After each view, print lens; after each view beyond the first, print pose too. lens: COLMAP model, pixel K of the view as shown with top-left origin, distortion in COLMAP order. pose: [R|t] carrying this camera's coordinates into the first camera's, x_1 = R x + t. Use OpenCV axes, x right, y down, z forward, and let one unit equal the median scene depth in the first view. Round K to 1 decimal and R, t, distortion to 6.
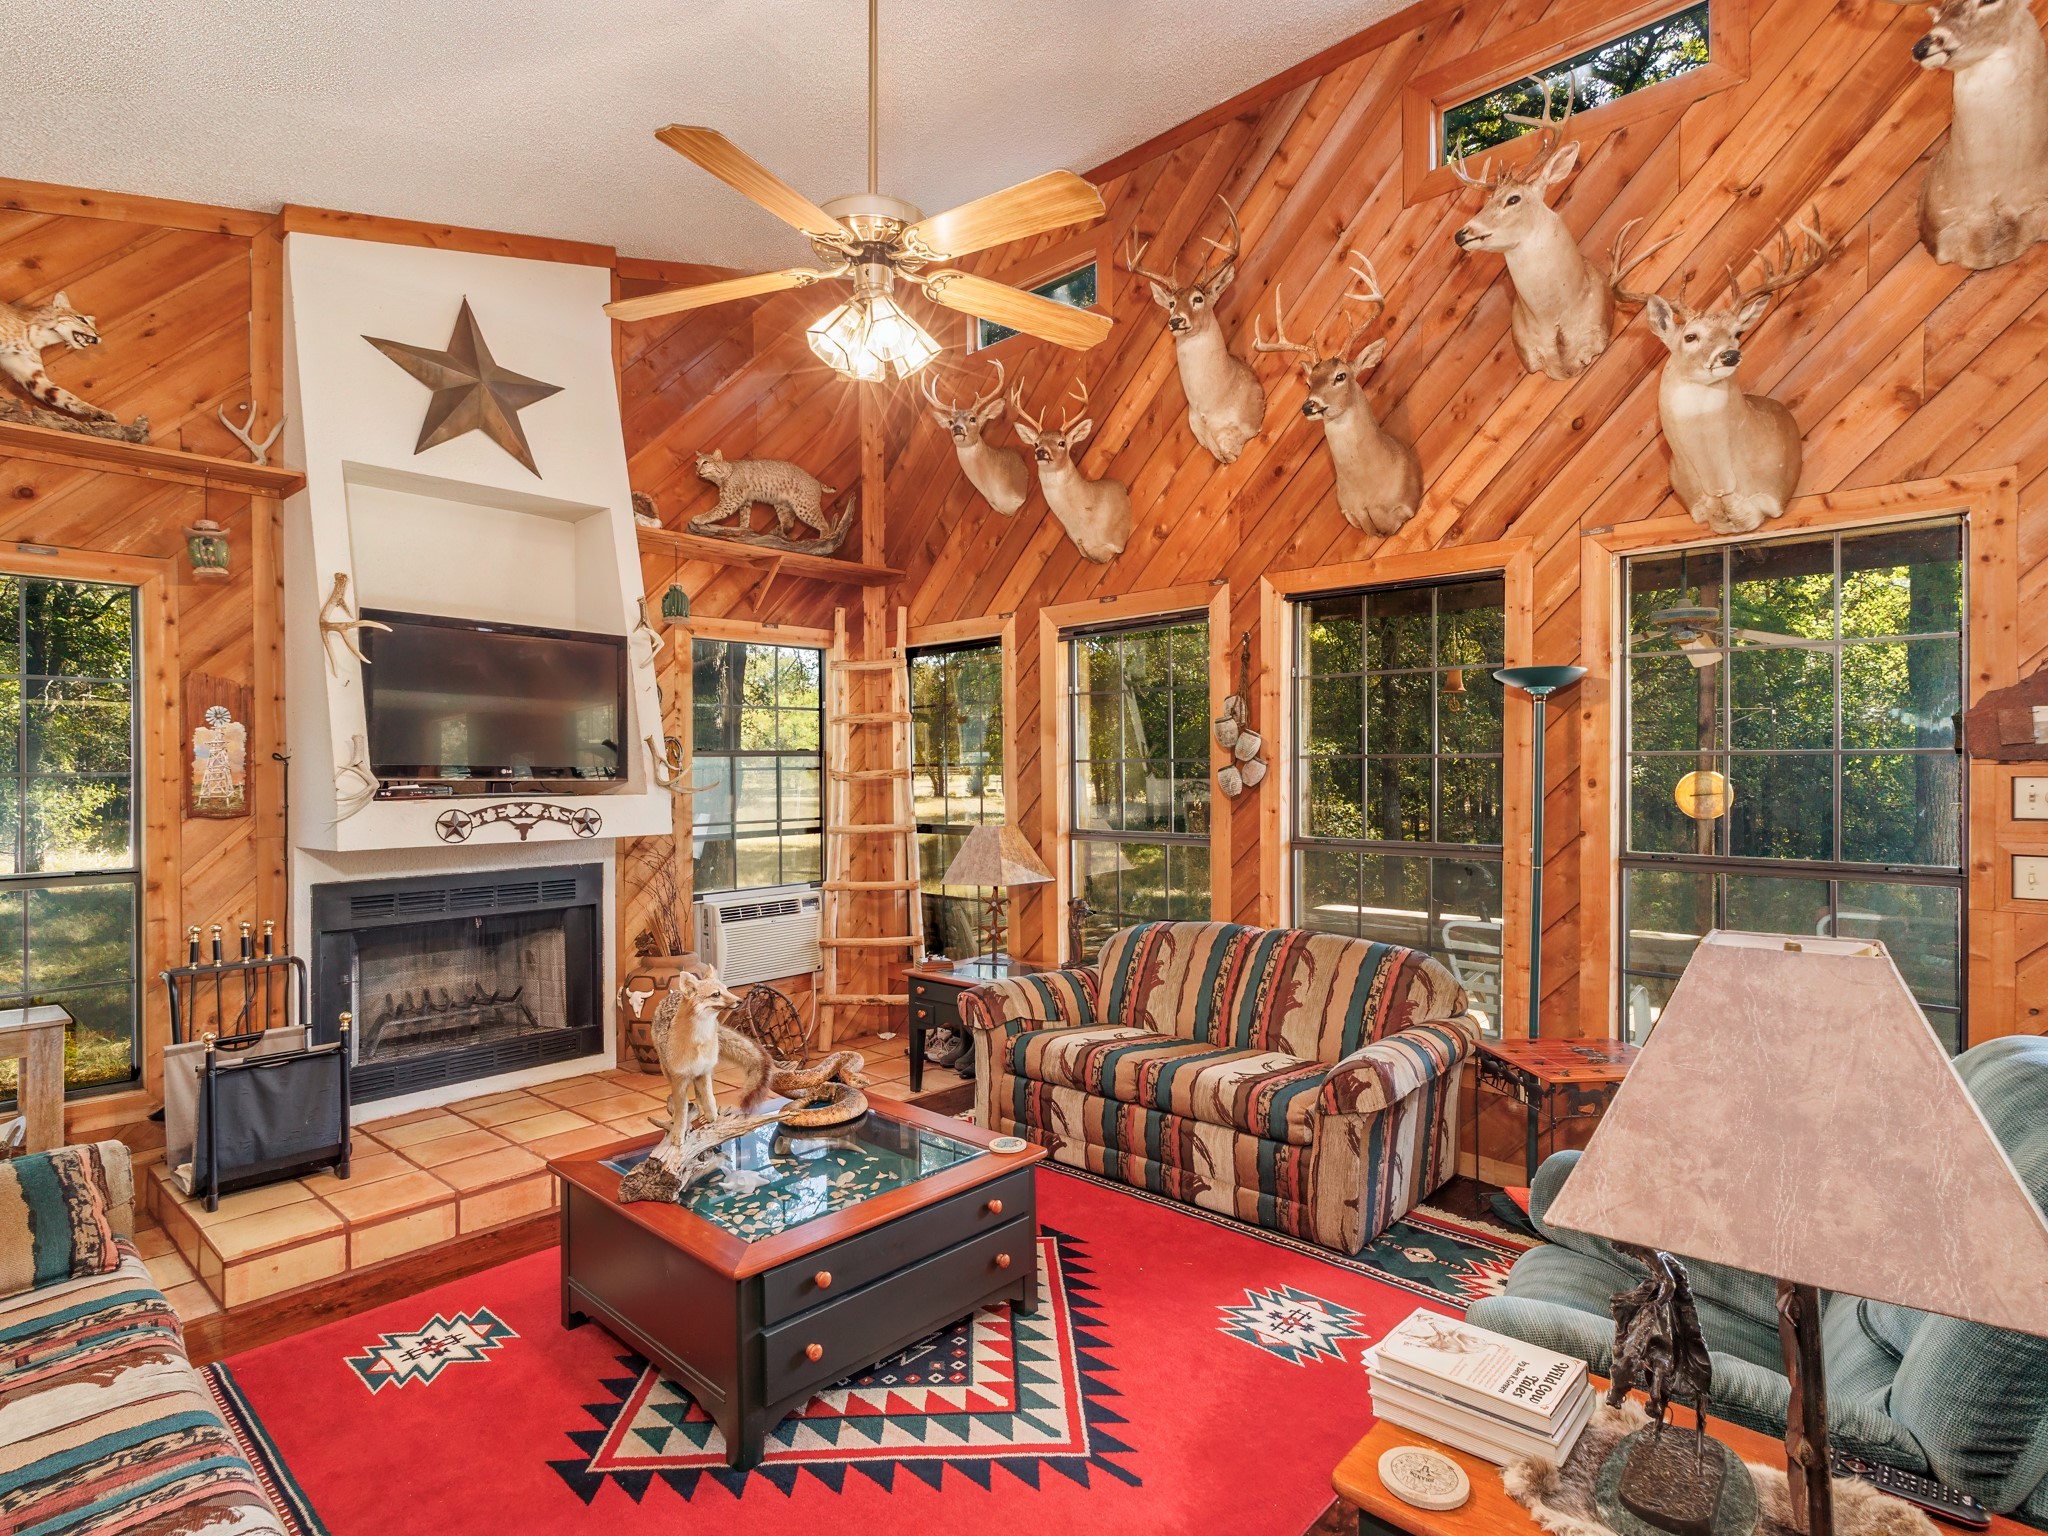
lens RADIAL K [[1050.2, 0, 1021.2], [0, 1050.2, 775.1], [0, 0, 1]] dist [-0.000824, -0.001017]
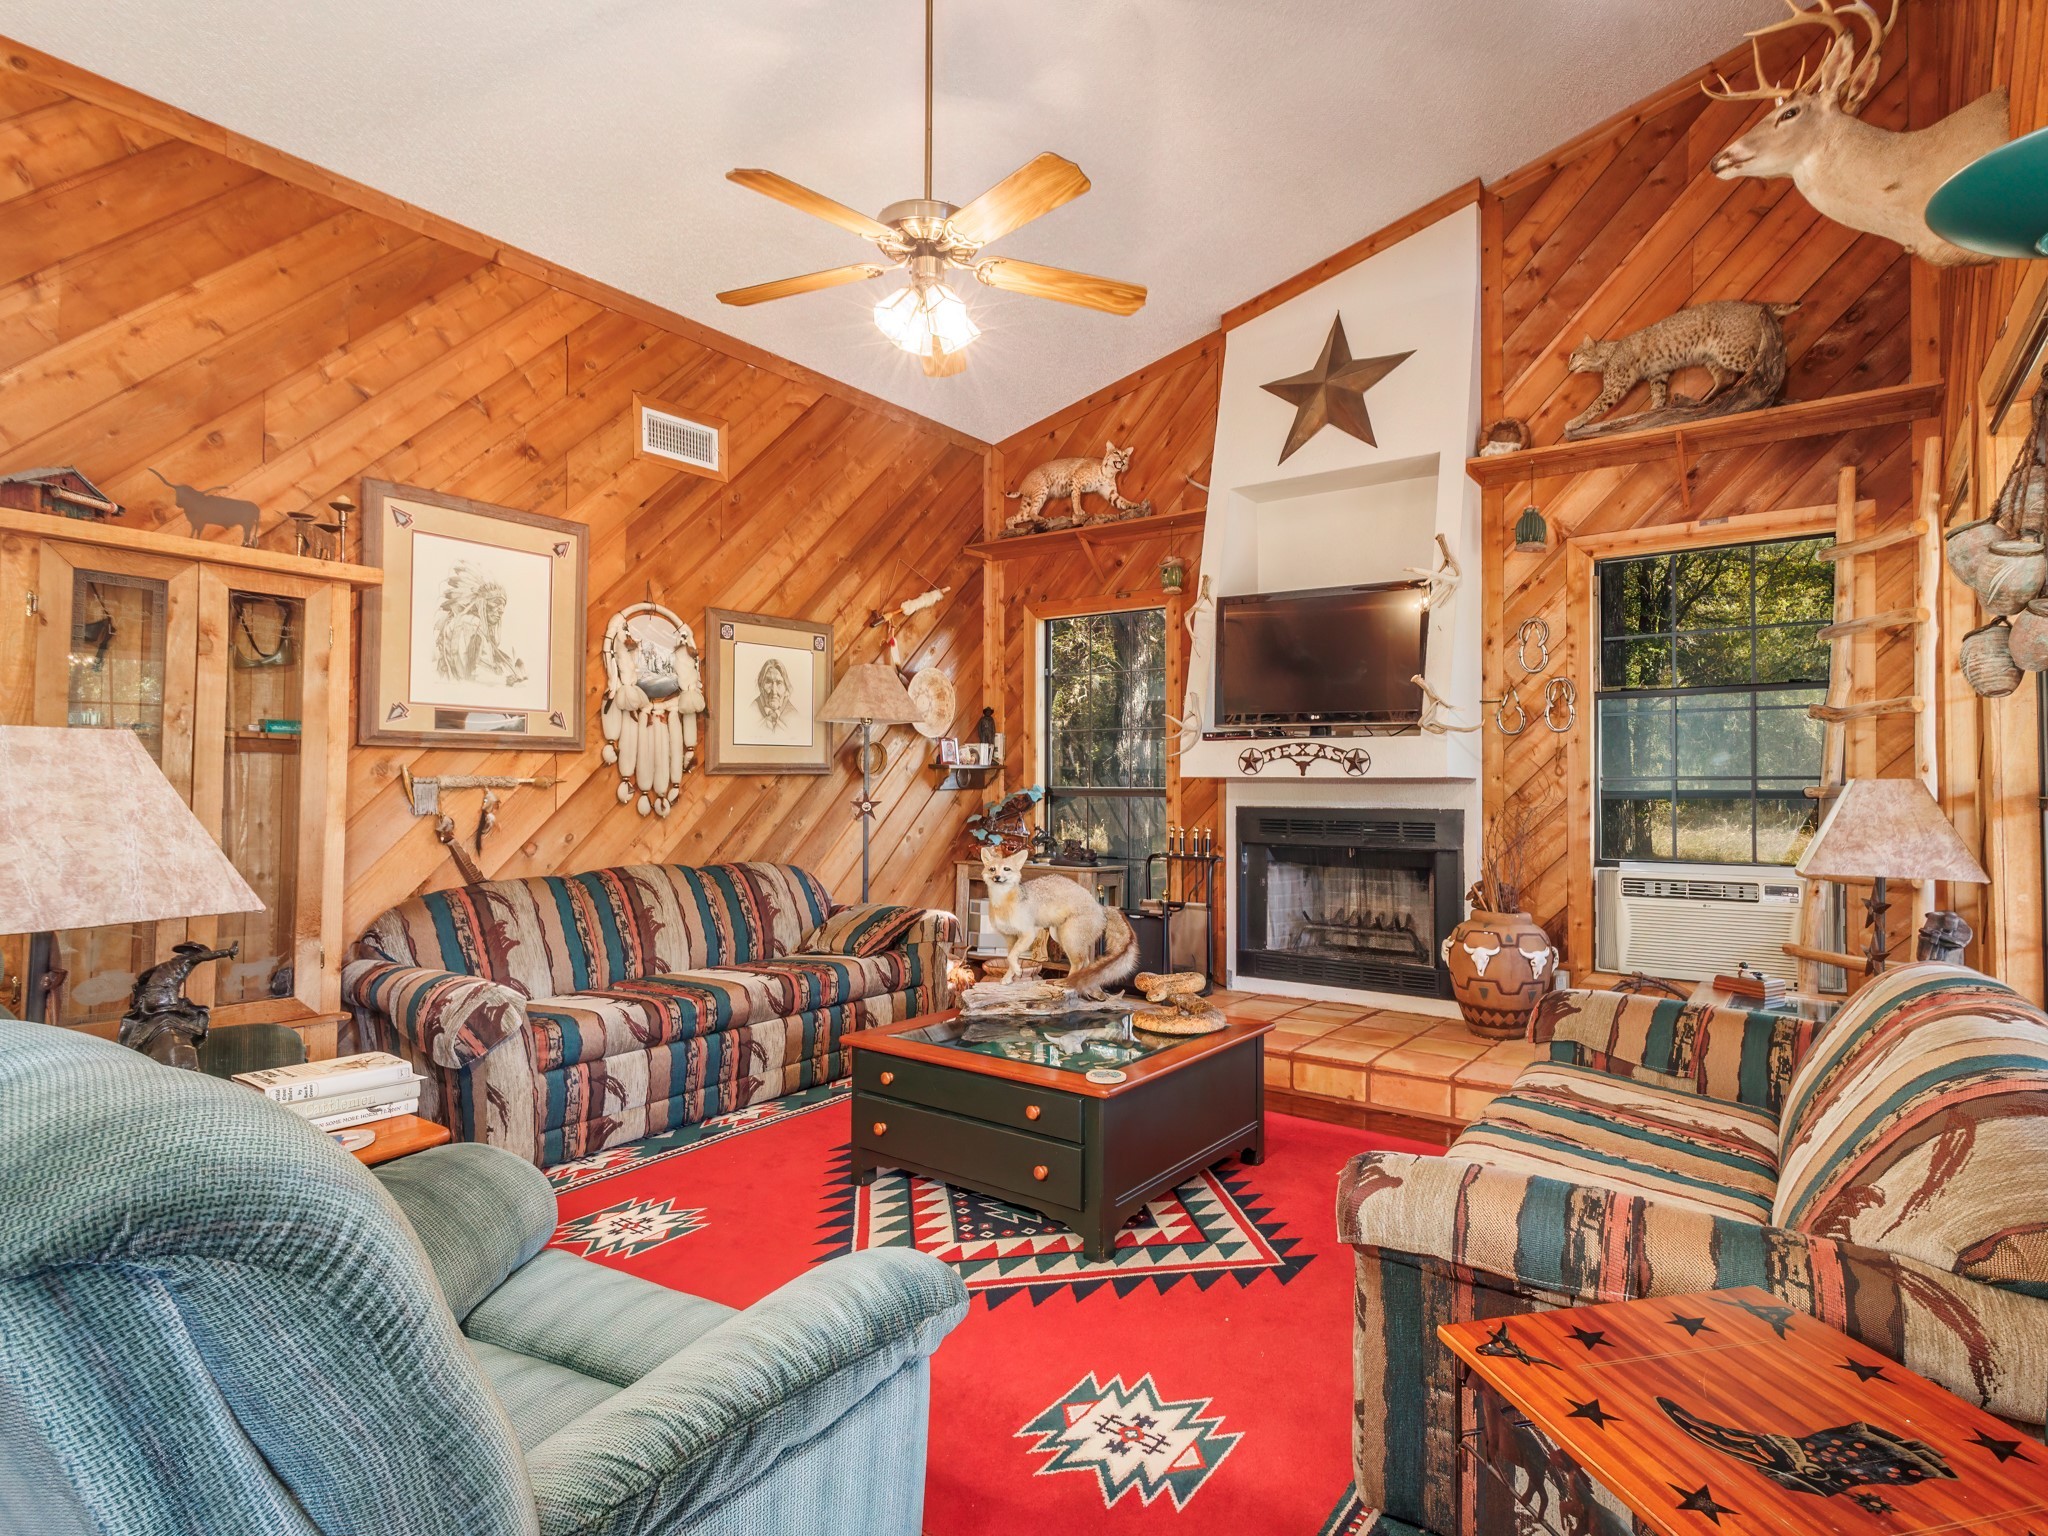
lens RADIAL K [[1067.5, 0, 1064.8], [0, 1067.5, 764.0], [0, 0, 1]] dist [-0.000526, -0.000308]
pose [[0.136267, -0.004846, -0.990660, 0.641209], [-0.005517, 0.999969, -0.005650, 0.056967], [0.990657, 0.006235, 0.136236, 0.580082]]
